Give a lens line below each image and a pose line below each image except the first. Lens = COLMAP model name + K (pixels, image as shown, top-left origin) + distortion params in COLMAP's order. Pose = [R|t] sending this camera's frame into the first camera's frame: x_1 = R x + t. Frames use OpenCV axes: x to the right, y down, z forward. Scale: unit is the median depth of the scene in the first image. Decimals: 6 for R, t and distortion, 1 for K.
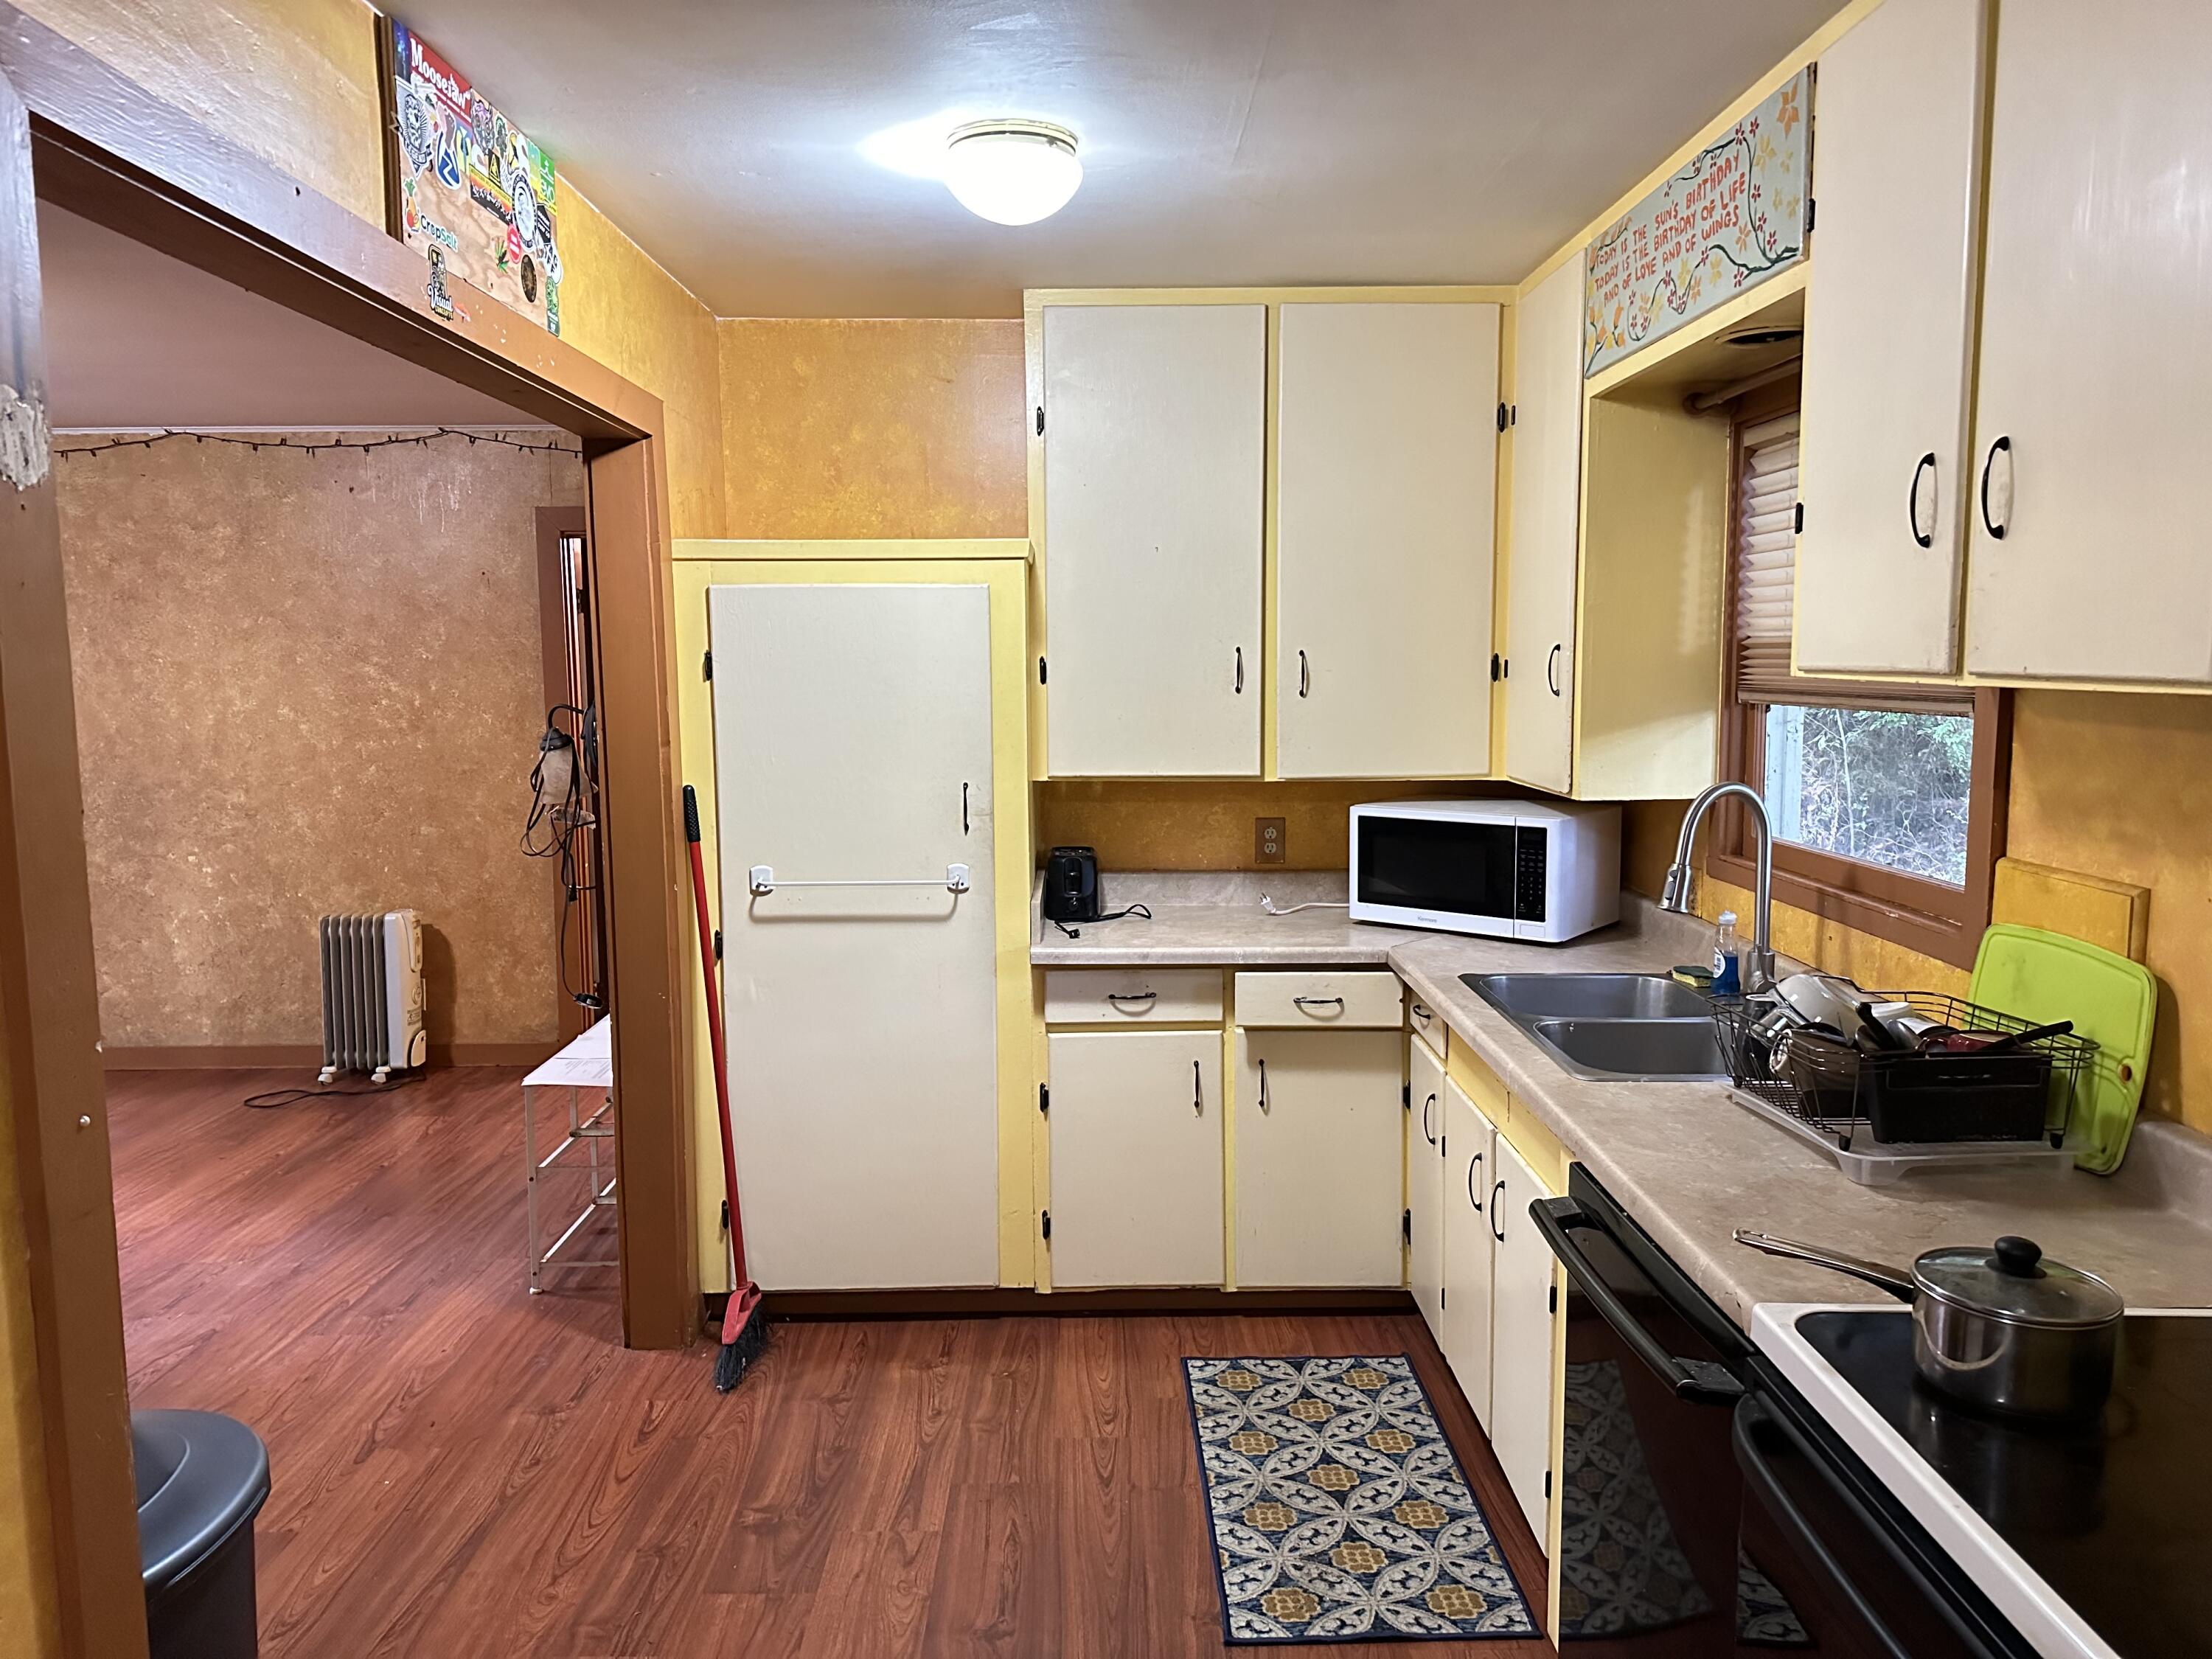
lens RADIAL K [[1557.3, 0, 1106.0], [0, 1557.3, 829.5], [0, 0, 1]] dist [0.026630, -0.032375]
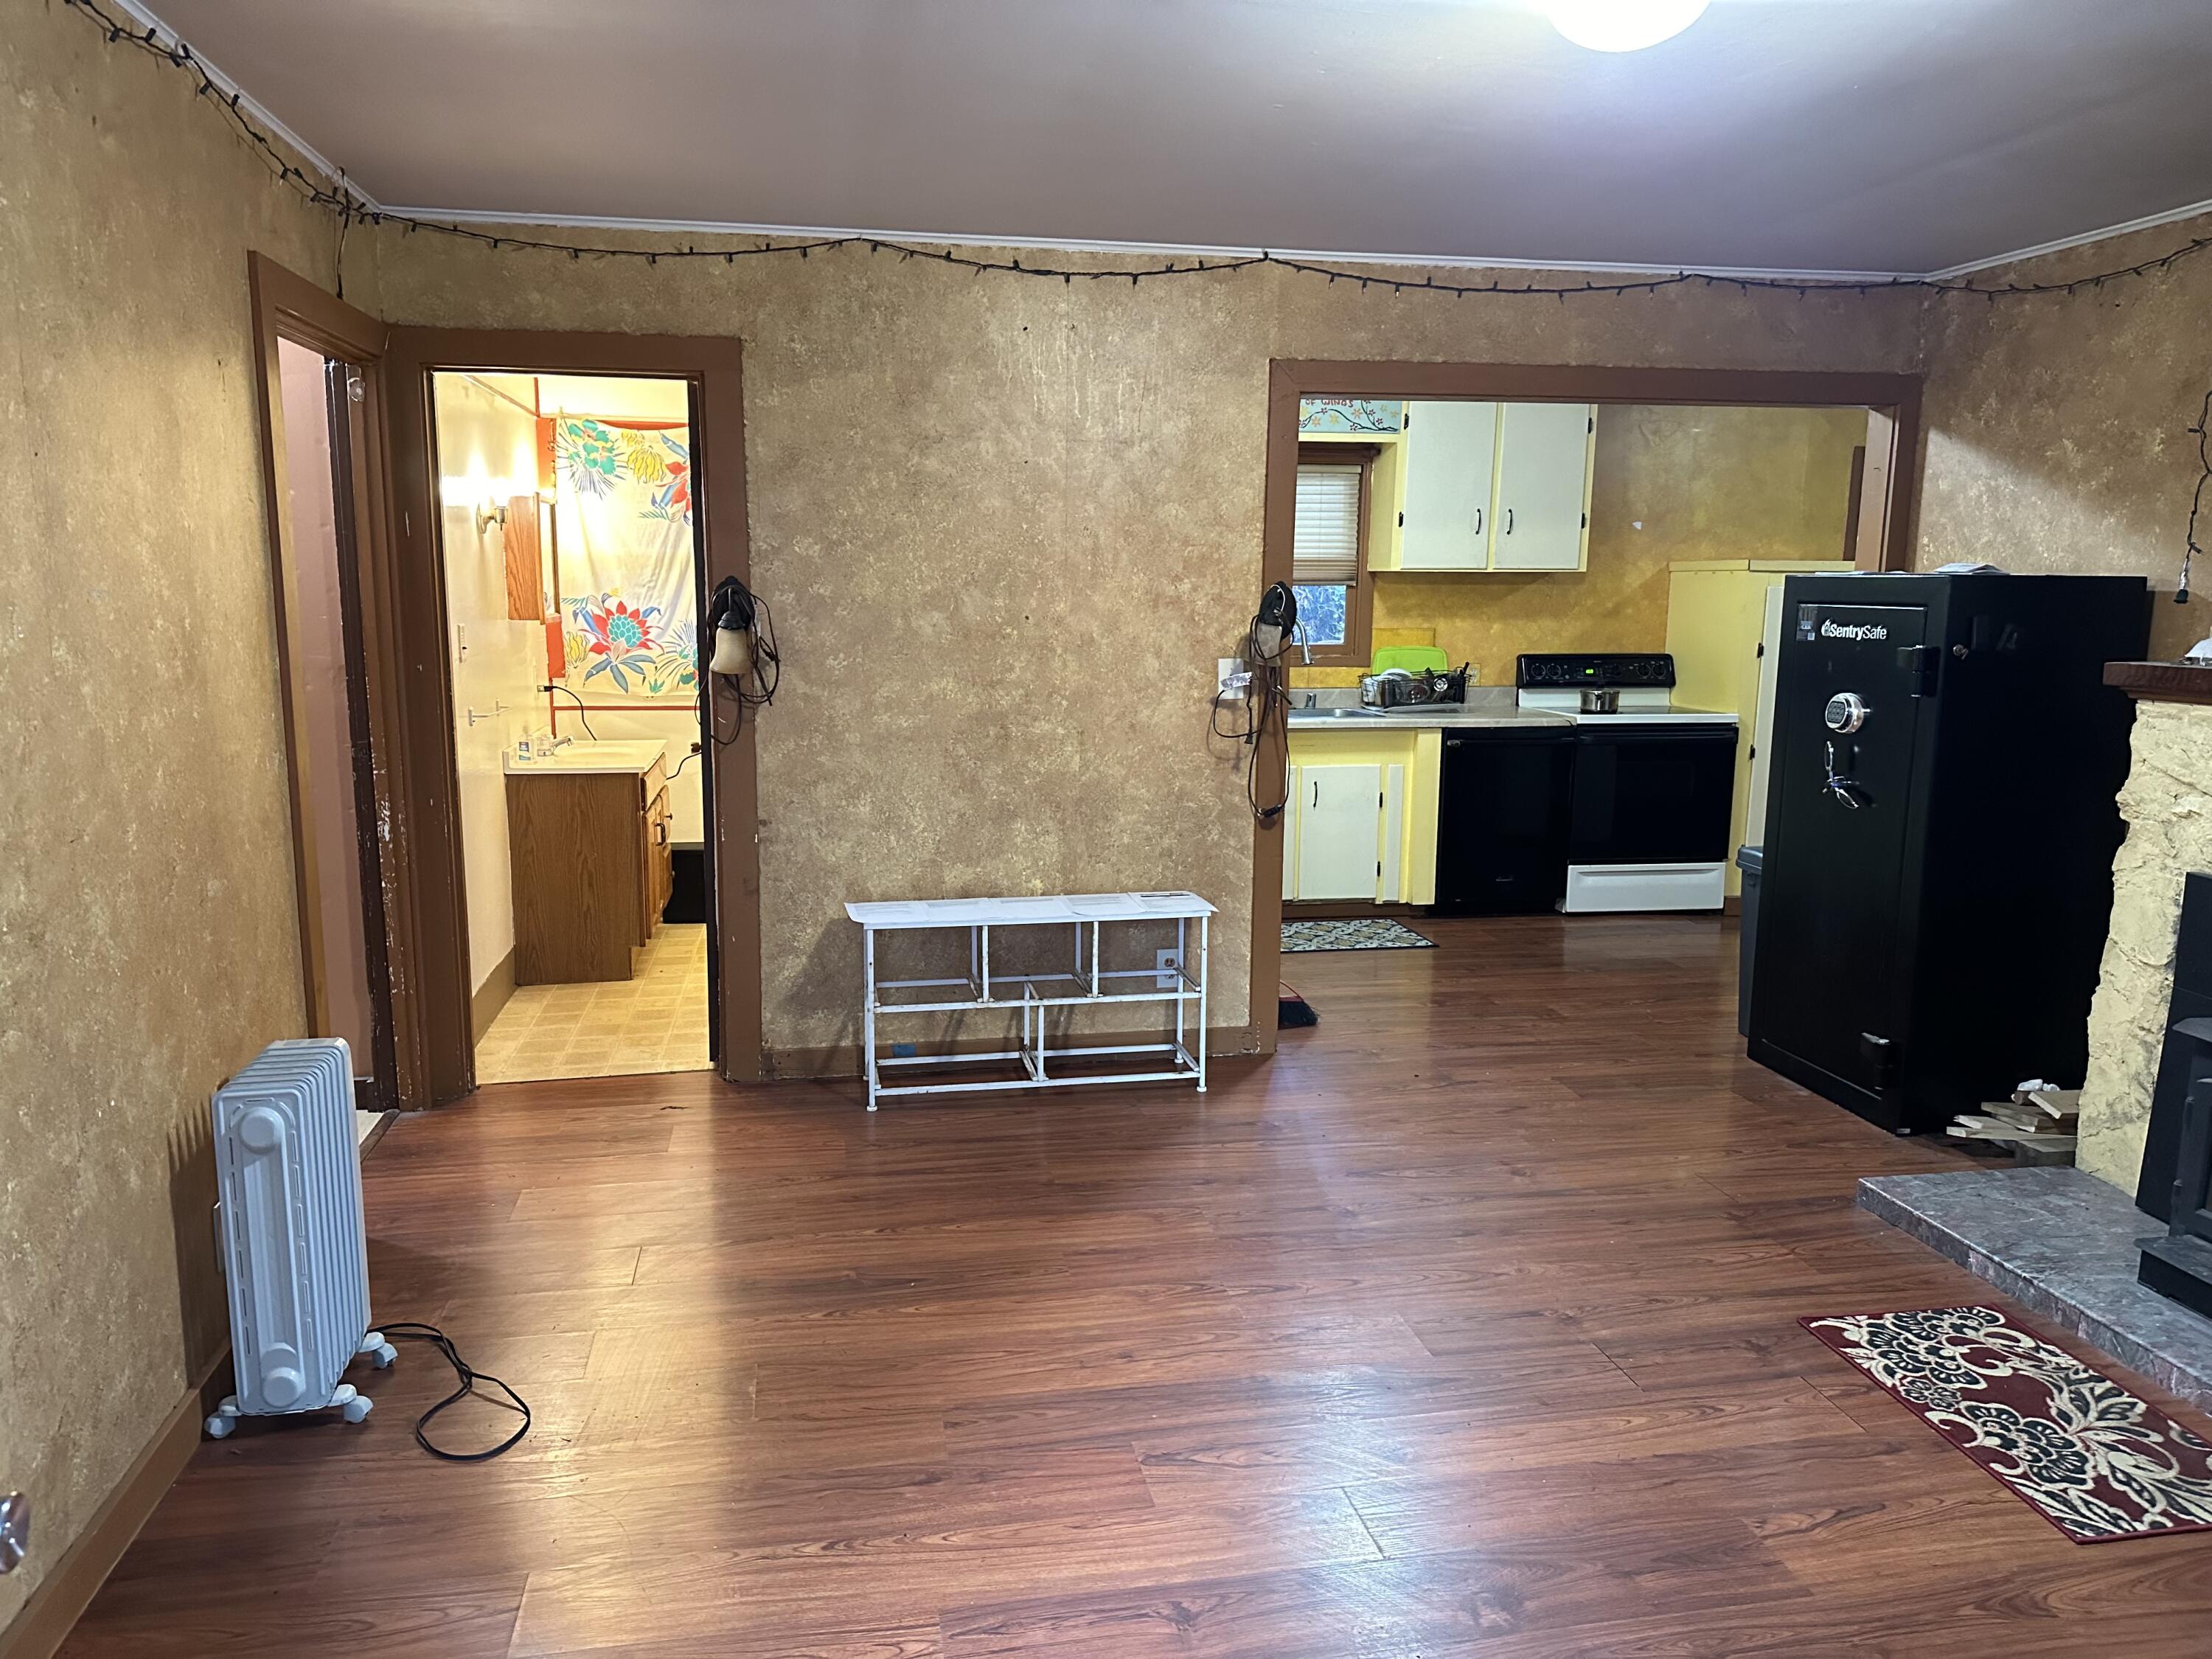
lens RADIAL K [[1544.4, 0, 1091.2], [0, 1544.4, 828.5], [0, 0, 1]] dist [0.173450, -0.262281]
pose [[-0.175614, -0.154213, 0.972306, -2.004150], [0.102535, 0.979418, 0.173861, -0.155897], [-0.979105, 0.130228, -0.156187, 1.692712]]
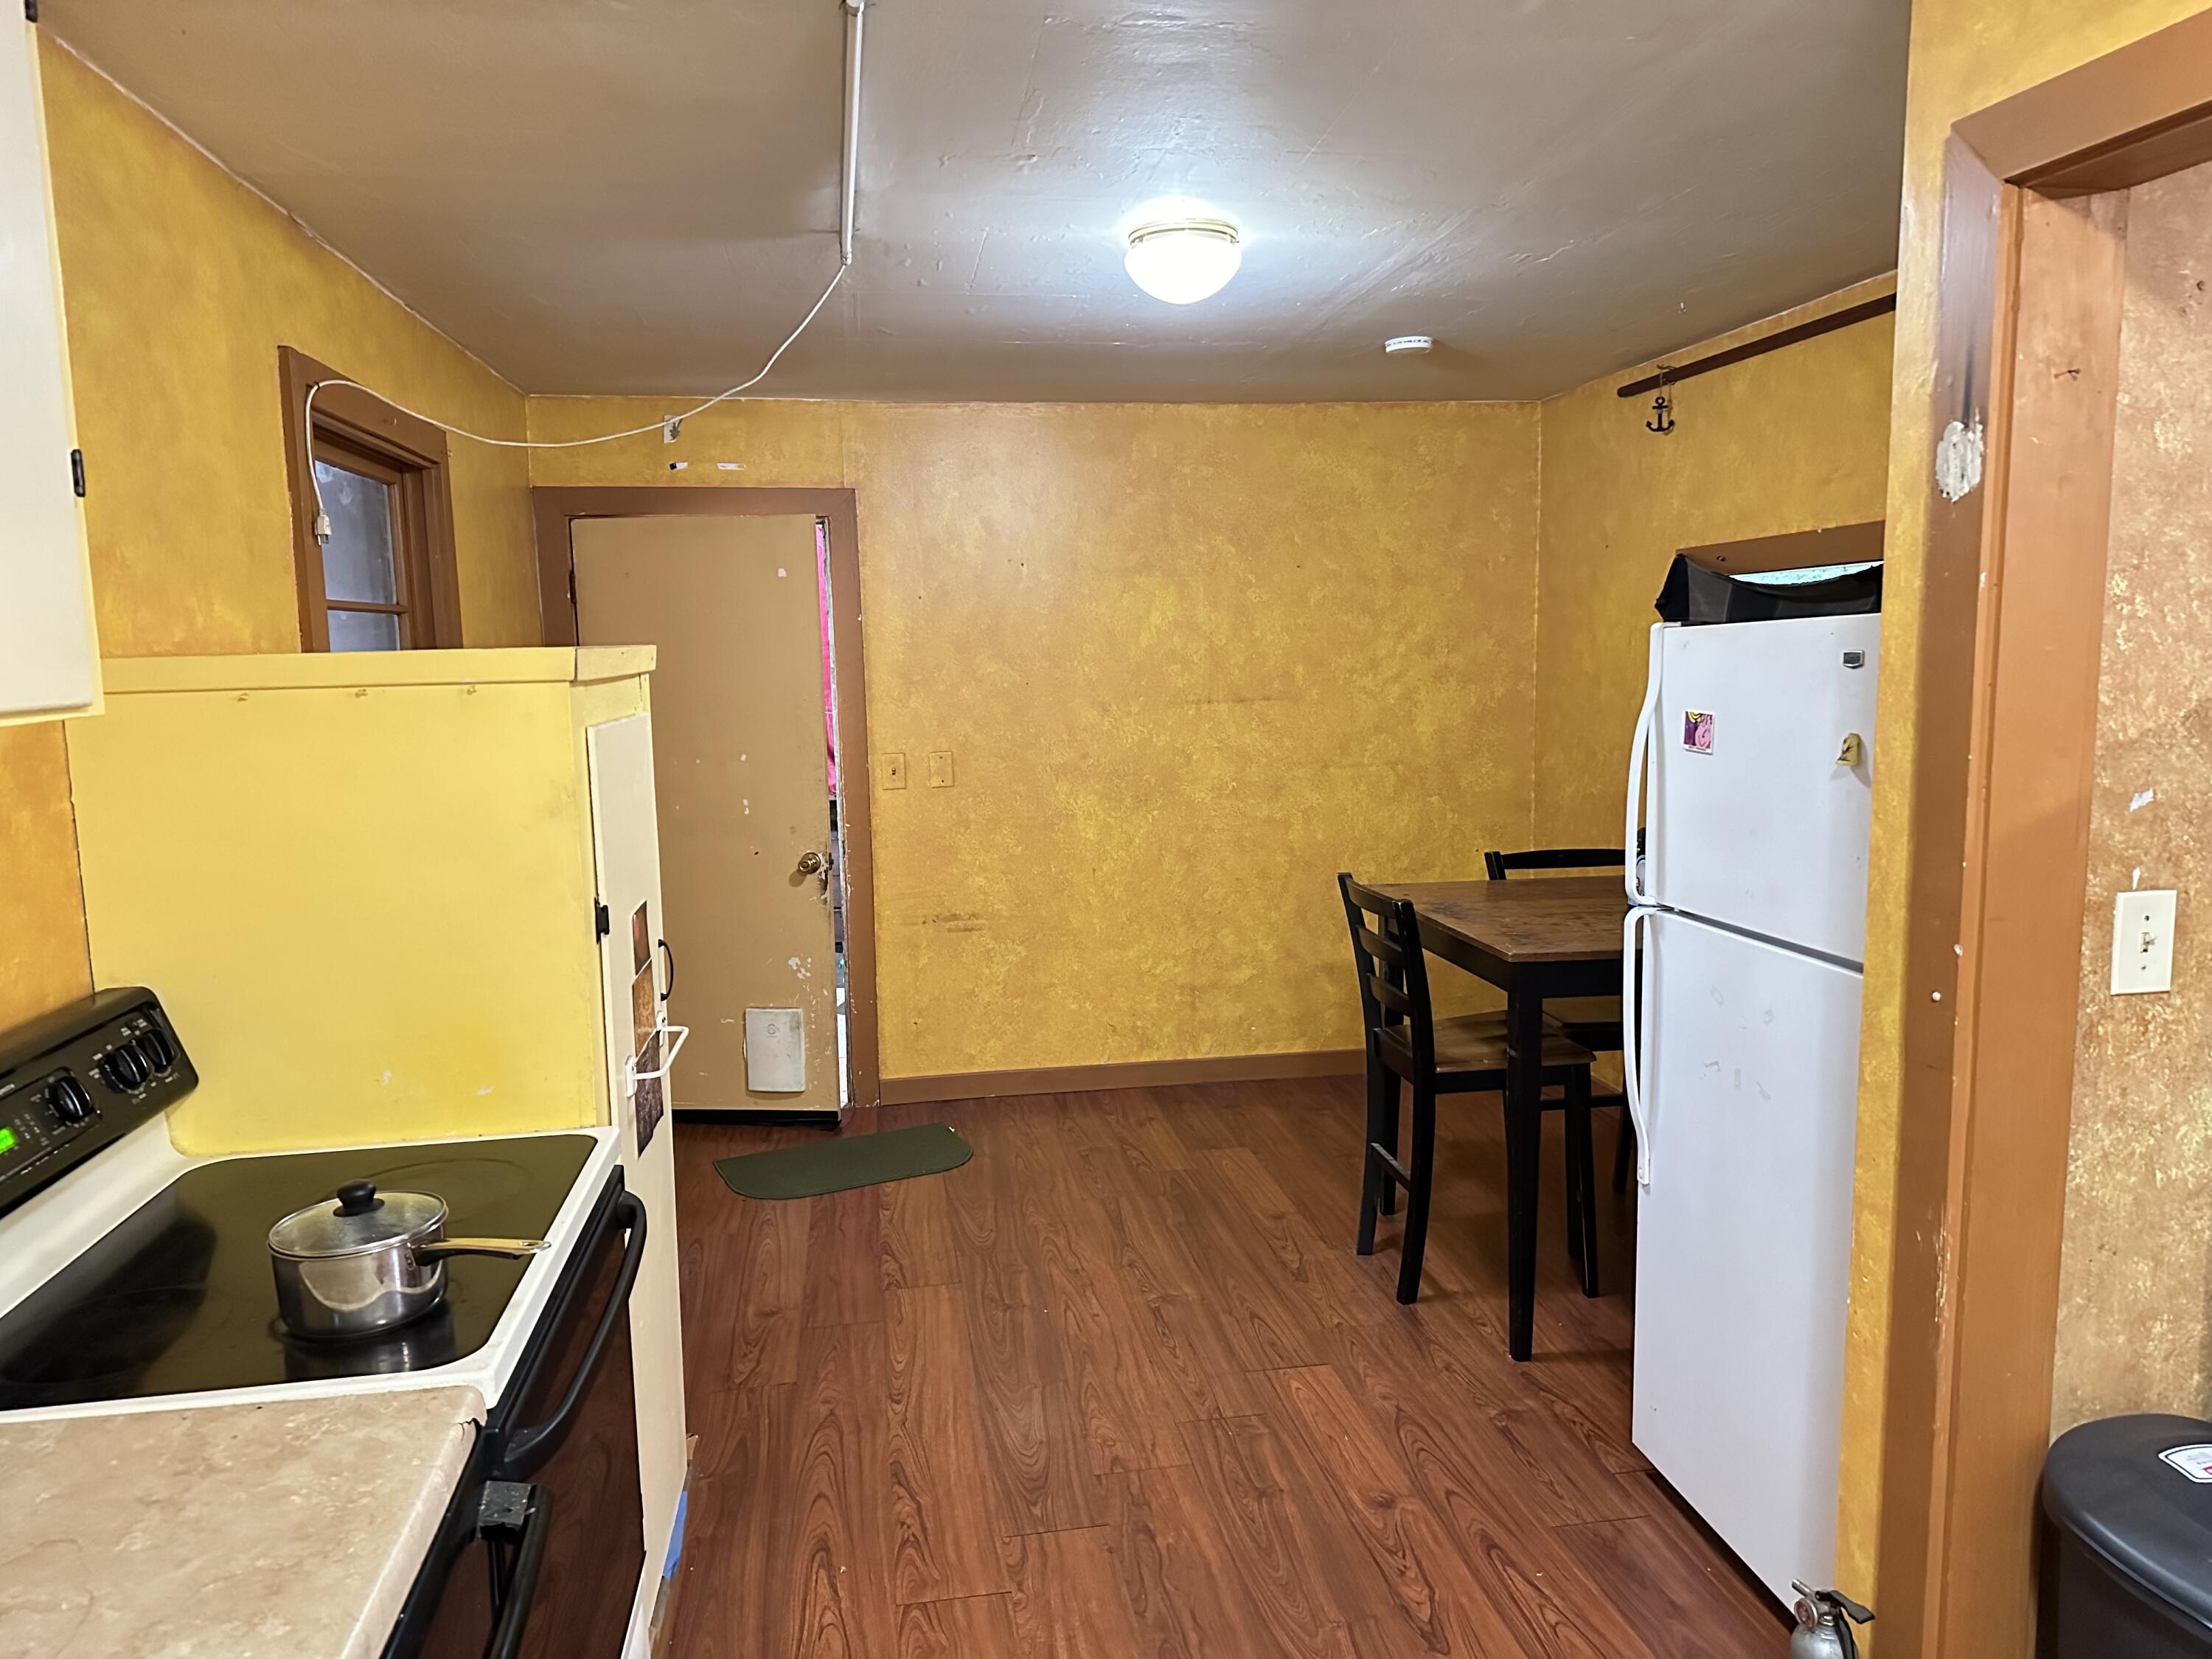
lens RADIAL K [[1544.4, 0, 1091.2], [0, 1544.4, 828.5], [0, 0, 1]] dist [0.173450, -0.262281]
pose [[-0.988645, 0.042525, -0.144127, 0.101906], [0.006846, 0.970873, 0.239496, -0.130042], [0.150114, 0.235790, -0.960140, 1.058474]]
